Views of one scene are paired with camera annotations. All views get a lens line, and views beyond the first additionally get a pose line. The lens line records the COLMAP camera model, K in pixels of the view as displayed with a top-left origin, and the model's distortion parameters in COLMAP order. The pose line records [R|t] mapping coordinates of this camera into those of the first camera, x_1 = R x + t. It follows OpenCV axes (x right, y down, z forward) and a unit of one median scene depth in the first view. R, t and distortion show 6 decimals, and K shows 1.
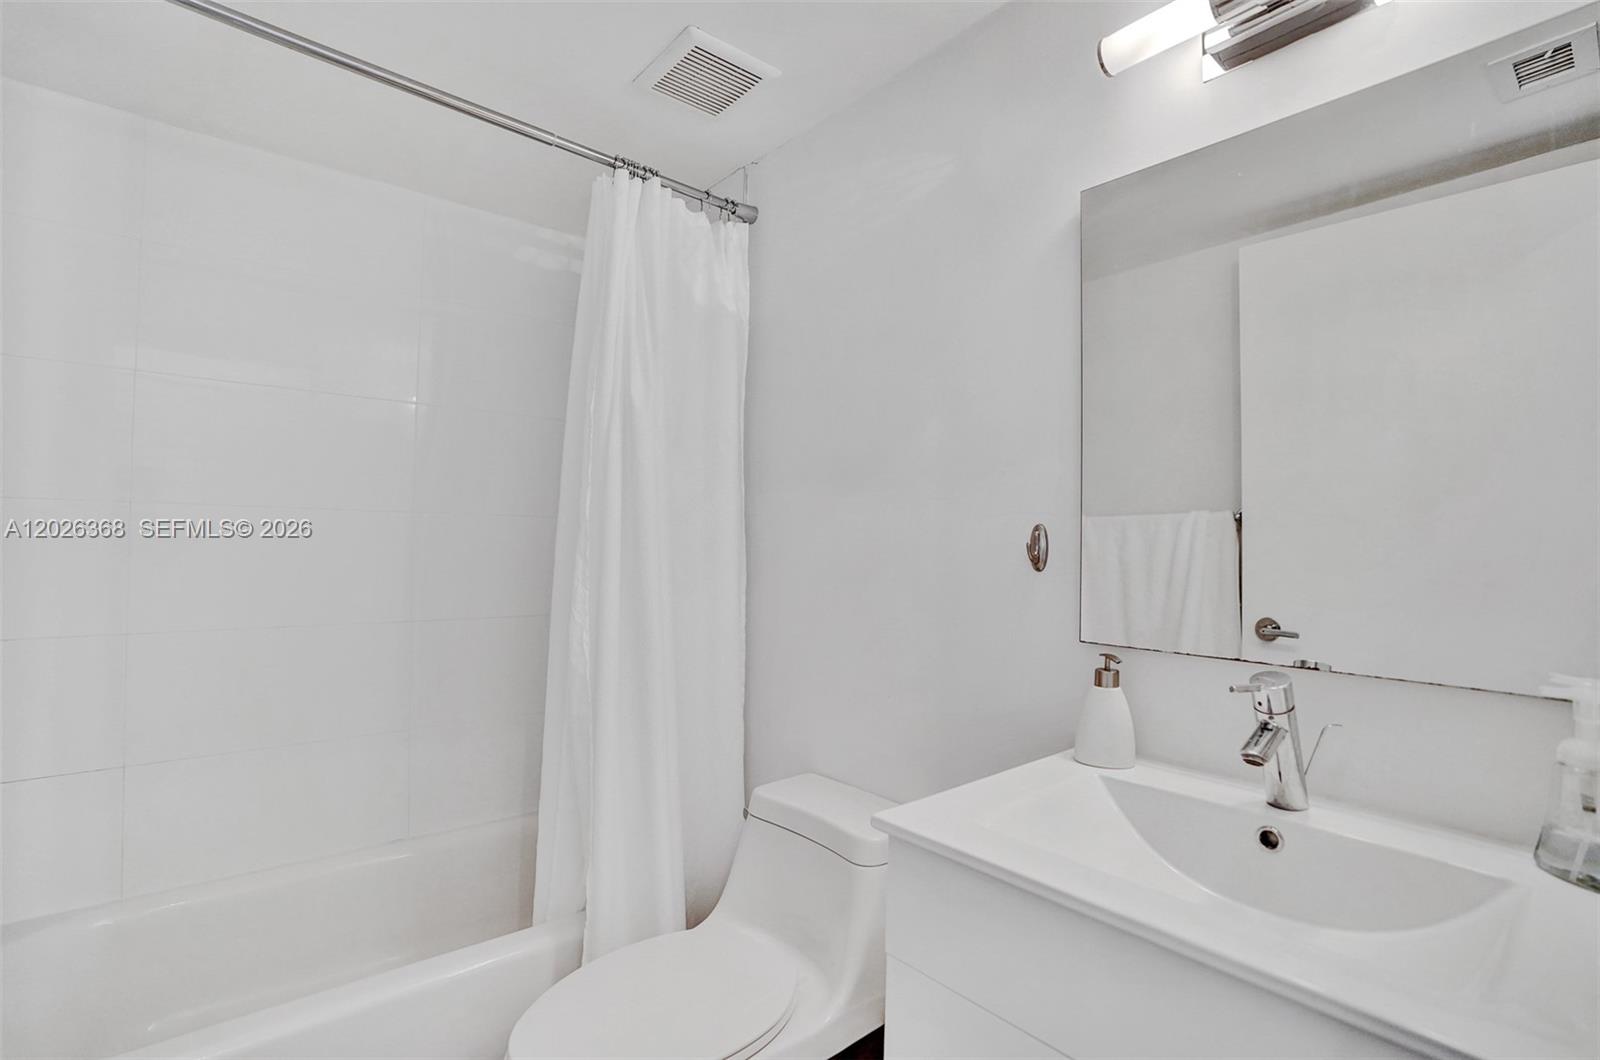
lens RADIAL K [[747.5, 0, 800.0], [0, 747.5, 530.0], [0, 0, 1]] dist [-0.066489, 0.022915]
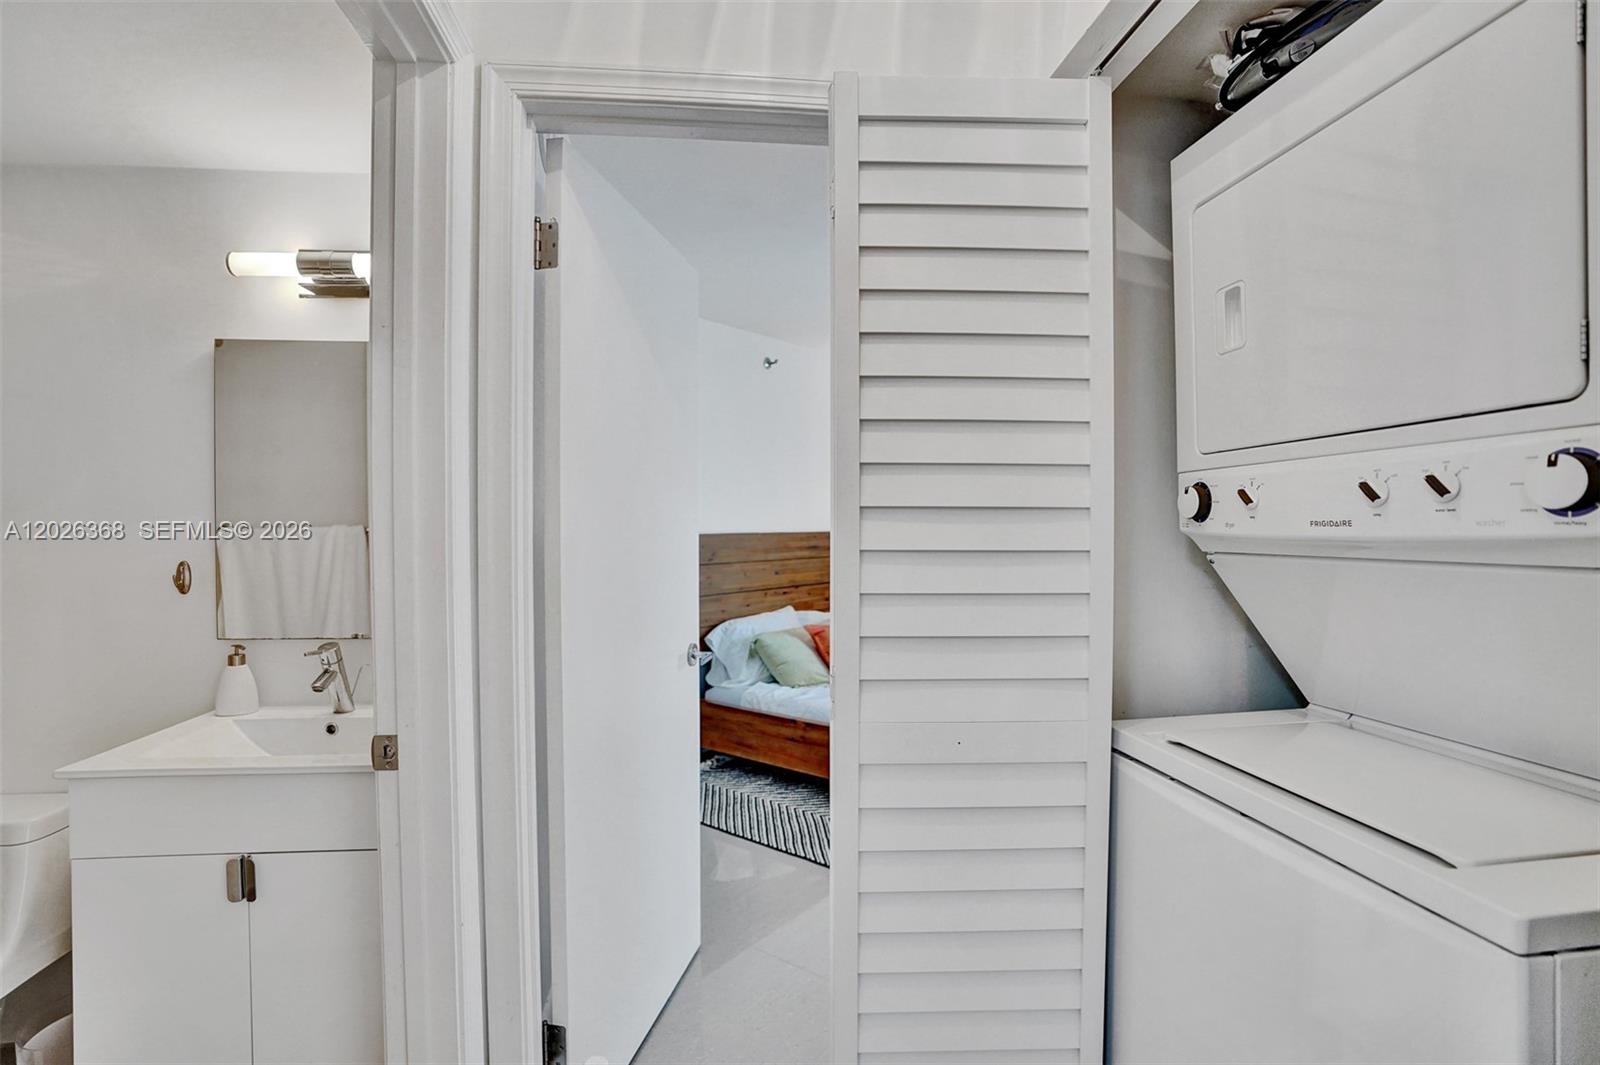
lens RADIAL K [[741.5, 0, 791.9], [0, 741.5, 532.1], [0, 0, 1]] dist [-0.064349, 0.025500]
pose [[0.548268, -0.027022, 0.835866, -0.218560], [-0.003527, 0.999394, 0.034622, -0.134223], [-0.836295, -0.021930, 0.547840, -0.854032]]
